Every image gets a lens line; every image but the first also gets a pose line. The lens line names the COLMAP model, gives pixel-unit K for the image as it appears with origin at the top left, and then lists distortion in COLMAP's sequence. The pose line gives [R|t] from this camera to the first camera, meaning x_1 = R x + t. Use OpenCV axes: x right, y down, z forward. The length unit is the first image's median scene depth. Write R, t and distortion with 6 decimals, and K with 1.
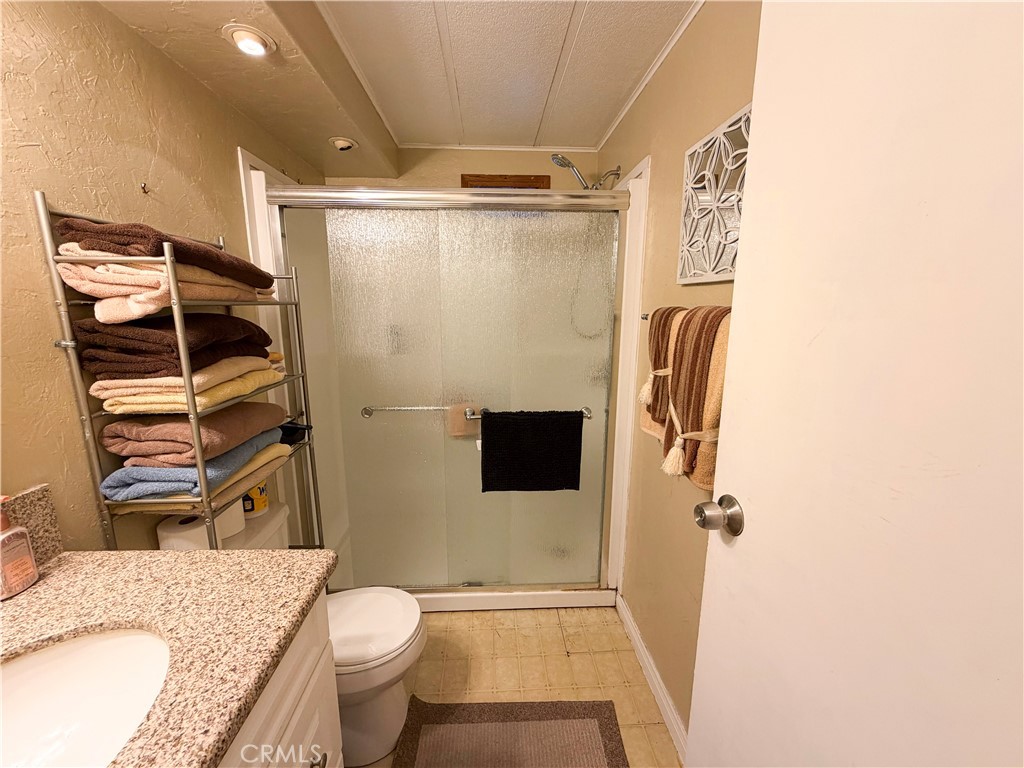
lens RADIAL K [[408.0, 0, 506.9], [0, 408.0, 383.6], [0, 0, 1]] dist [-0.000662, 0.000442]
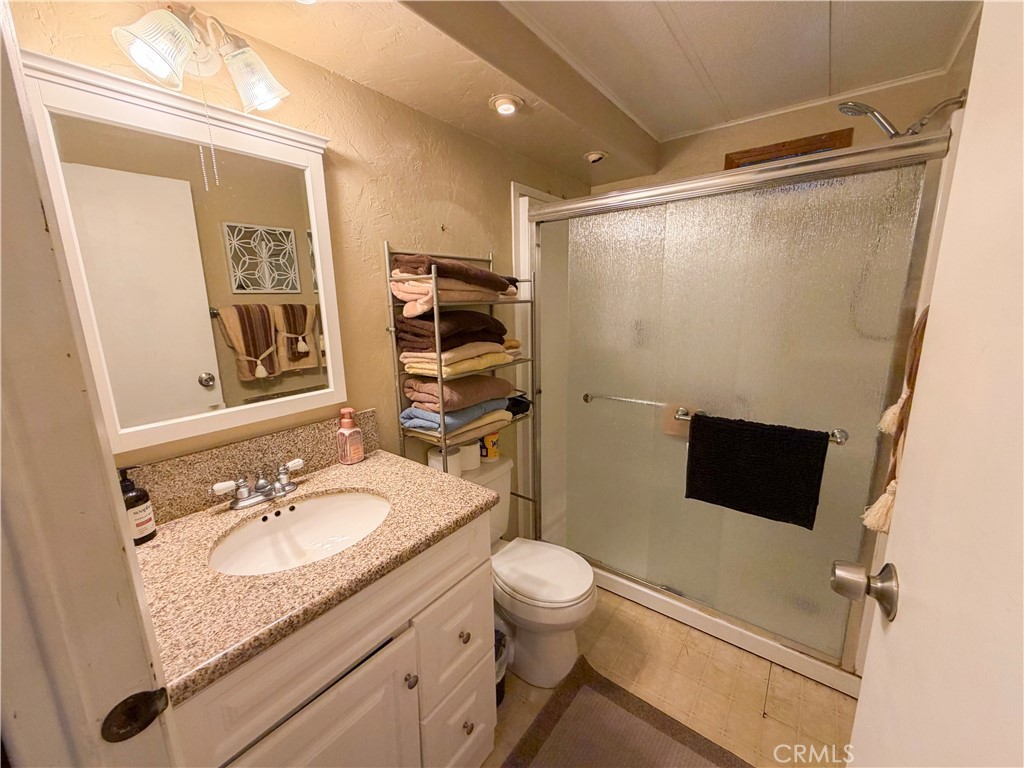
lens RADIAL K [[408.0, 0, 510.6], [0, 408.0, 384.2], [0, 0, 1]] dist [-0.000662, 0.000442]
pose [[0.765506, 0.112067, -0.633594, 0.261790], [-0.100597, 0.993451, 0.054176, -0.007758], [0.635516, 0.022266, 0.771766, 0.006114]]
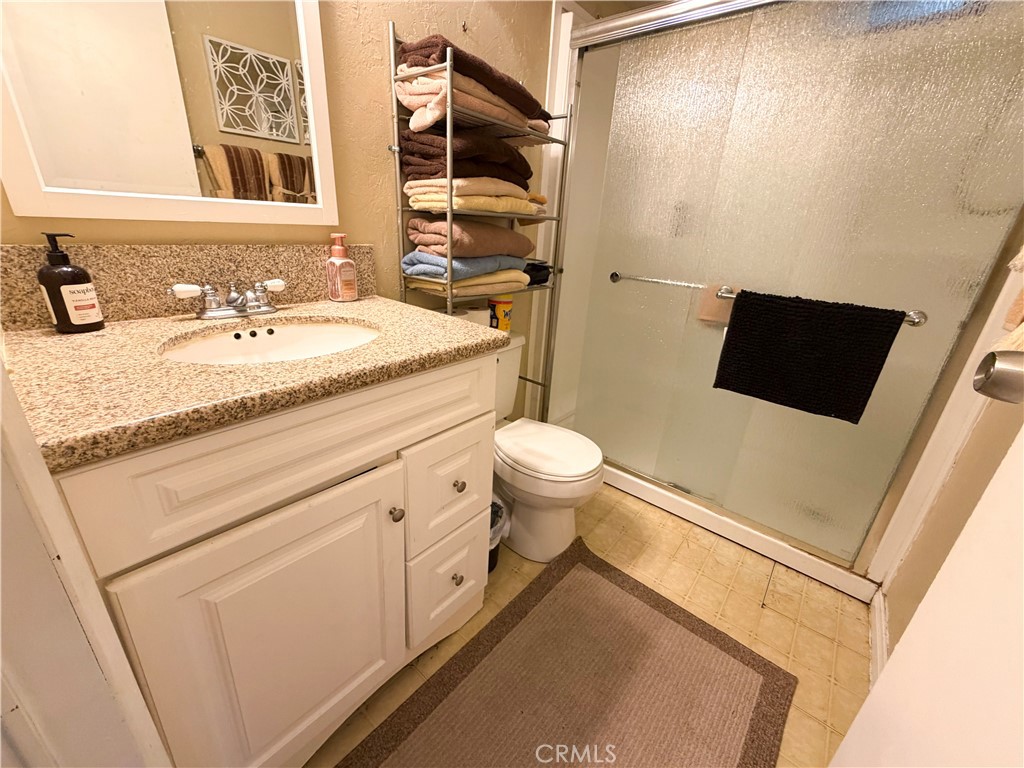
lens RADIAL K [[408.0, 0, 510.3], [0, 408.0, 384.3], [0, 0, 1]] dist [-0.000662, 0.000442]
pose [[0.733576, 0.281848, -0.618408, 0.202126], [-0.180321, 0.958055, 0.222744, 0.192817], [0.655249, -0.051888, 0.753629, 0.103791]]
